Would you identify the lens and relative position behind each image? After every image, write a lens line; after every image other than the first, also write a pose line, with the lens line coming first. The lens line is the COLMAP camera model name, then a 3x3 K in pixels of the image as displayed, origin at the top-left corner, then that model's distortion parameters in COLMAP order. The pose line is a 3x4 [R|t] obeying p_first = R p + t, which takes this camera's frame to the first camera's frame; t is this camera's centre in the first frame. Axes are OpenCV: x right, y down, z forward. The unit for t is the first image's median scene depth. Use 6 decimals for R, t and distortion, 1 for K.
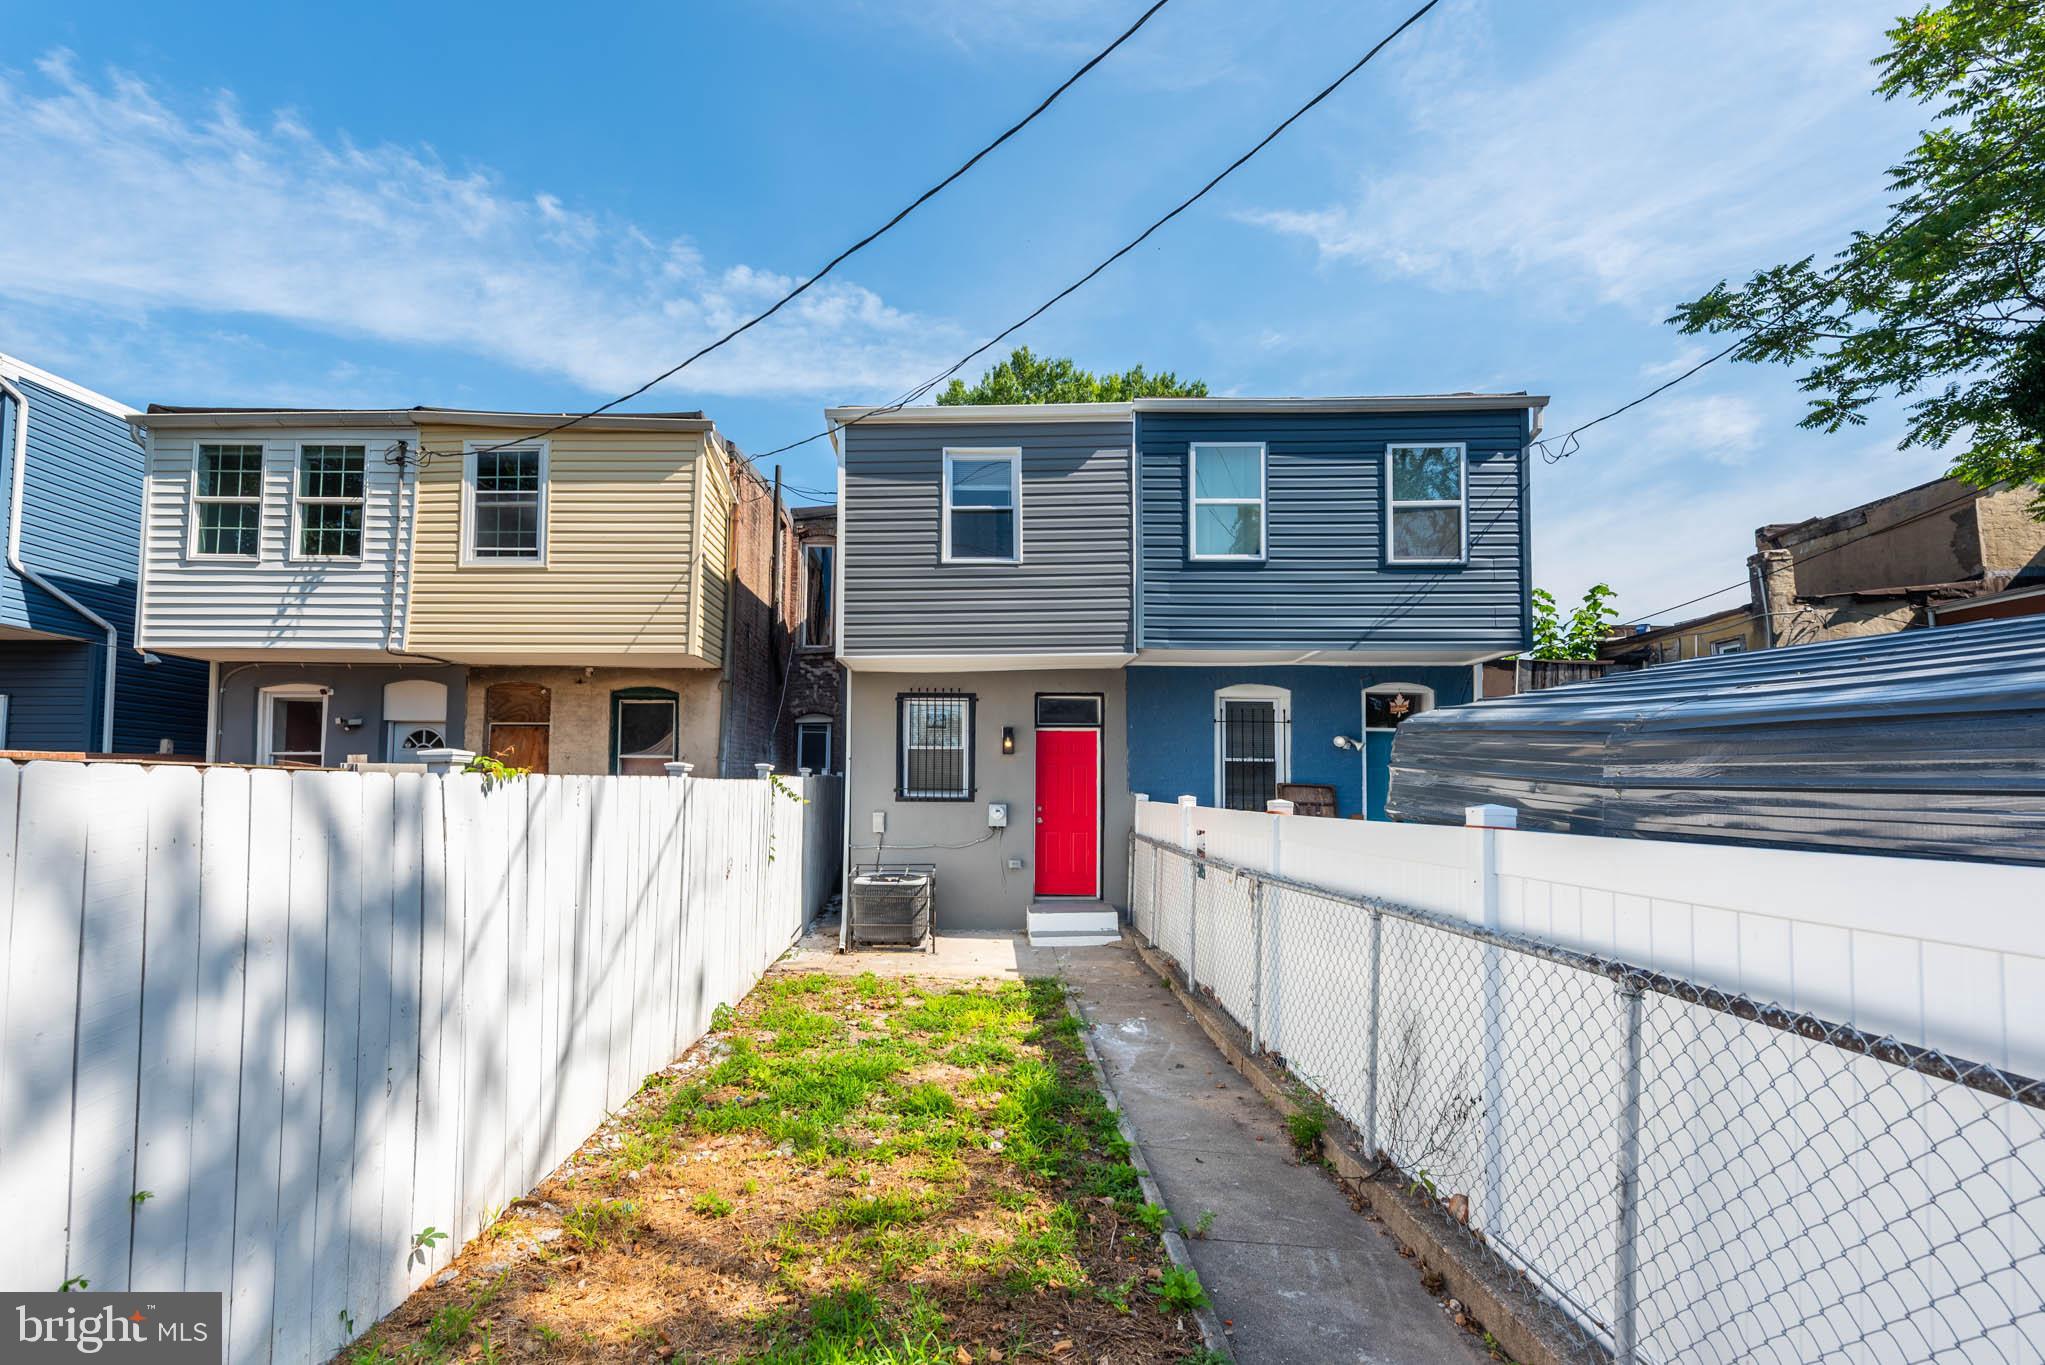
lens RADIAL K [[828.4, 0, 1037.0], [0, 828.4, 669.0], [0, 0, 1]] dist [0.012355, -0.000678]
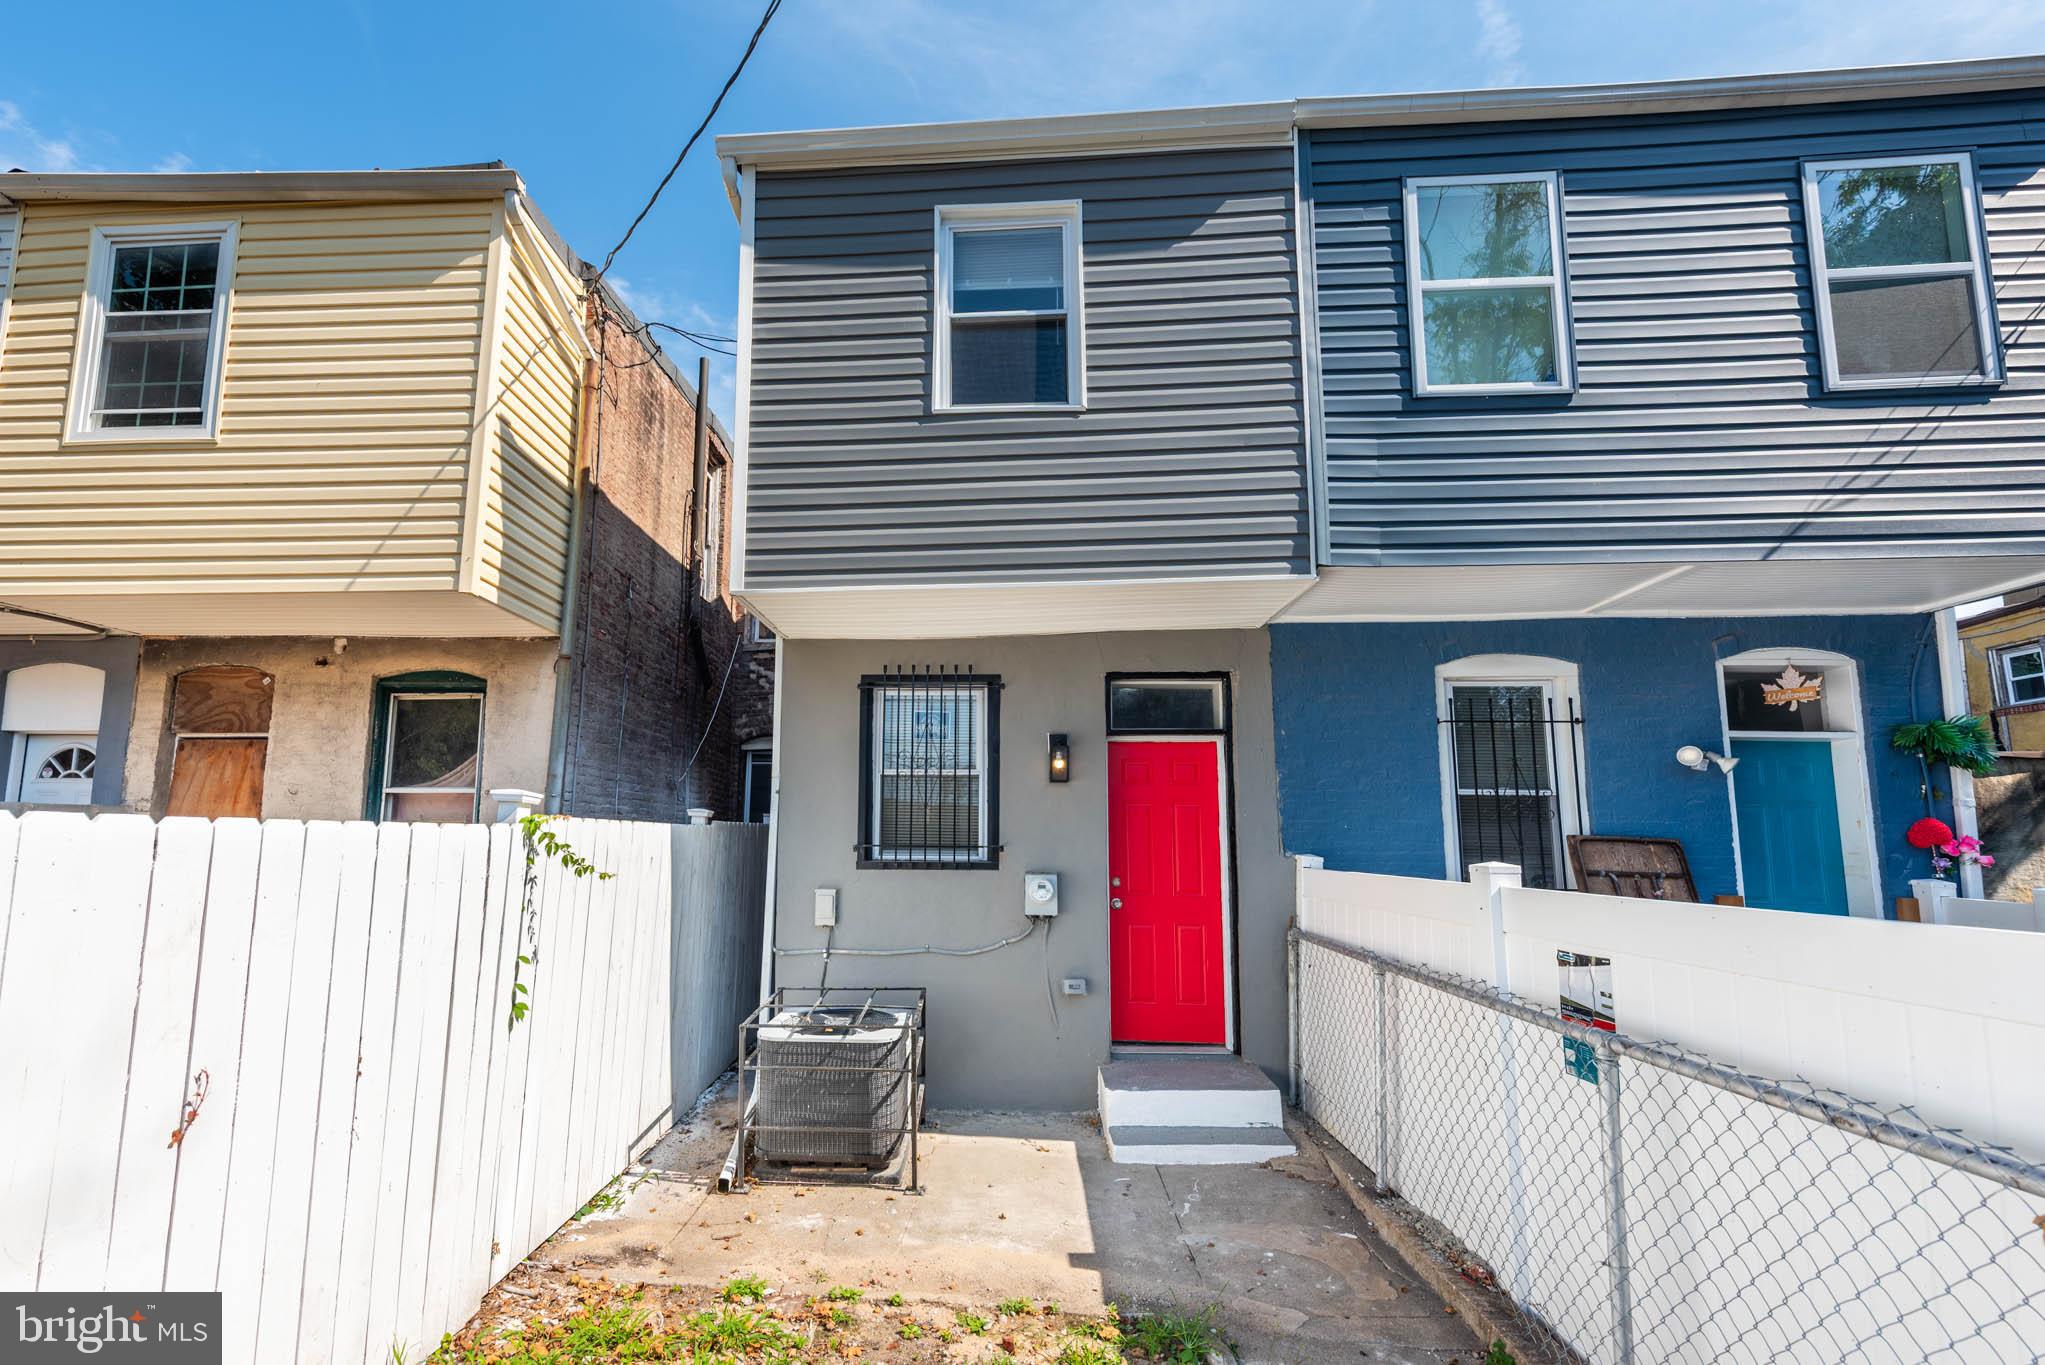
lens RADIAL K [[827.9, 0, 1027.8], [0, 827.9, 705.1], [0, 0, 1]] dist [0.010286, -0.000470]
pose [[0.998894, -0.008638, -0.046224, -0.030065], [0.007501, 0.999666, -0.024734, 0.065741], [0.046422, 0.024360, 0.998625, 0.455443]]
